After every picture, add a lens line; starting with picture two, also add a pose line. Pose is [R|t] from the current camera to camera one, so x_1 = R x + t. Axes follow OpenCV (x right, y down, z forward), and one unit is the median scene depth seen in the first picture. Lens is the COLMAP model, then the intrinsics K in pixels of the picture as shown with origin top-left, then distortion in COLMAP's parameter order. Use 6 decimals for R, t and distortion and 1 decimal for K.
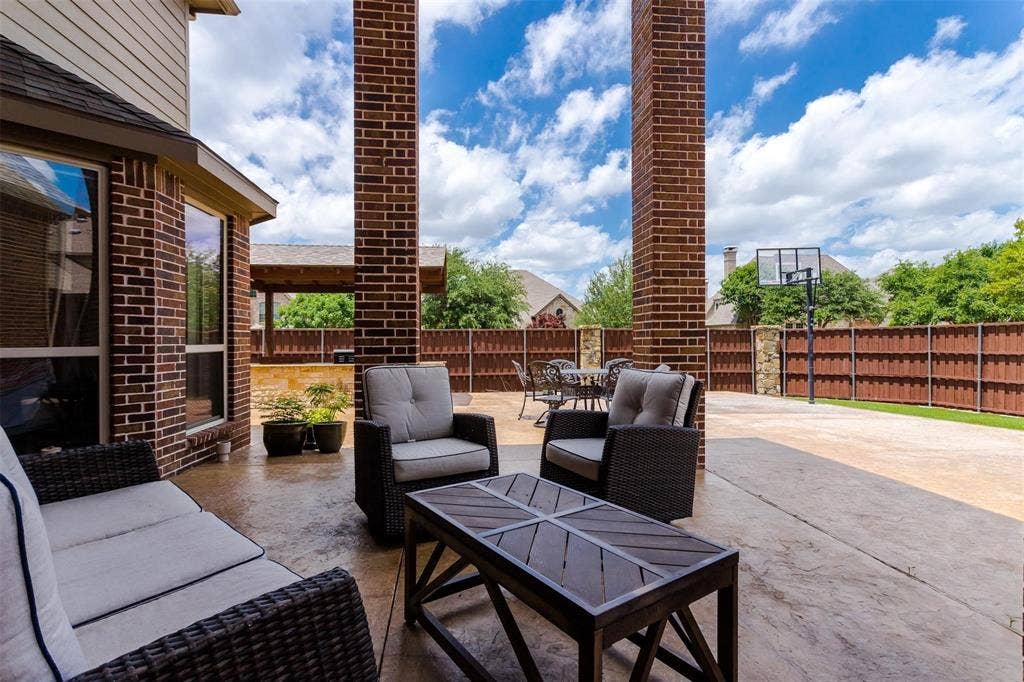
lens RADIAL K [[489.9, 0, 509.7], [0, 489.9, 341.6], [0, 0, 1]] dist [-0.001074, 0.001537]
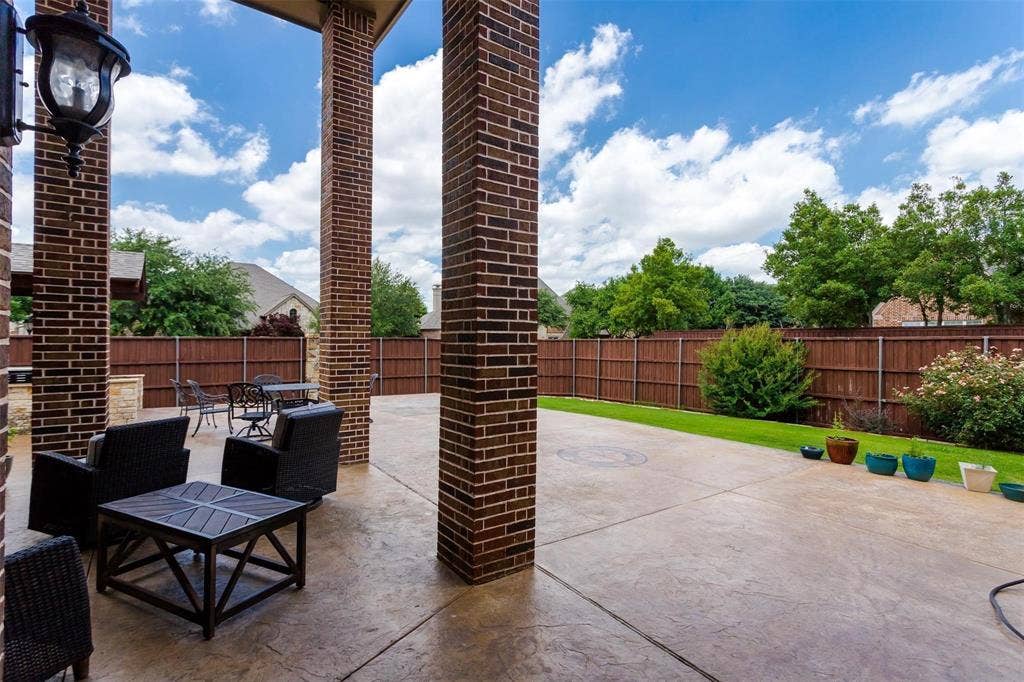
lens RADIAL K [[489.9, 0, 515.0], [0, 489.9, 337.3], [0, 0, 1]] dist [-0.001074, 0.001537]
pose [[0.870404, 0.010110, 0.492235, 0.069660], [-0.009276, 0.999948, -0.004135, -0.095545], [-0.492251, -0.000966, 0.870453, -0.424989]]
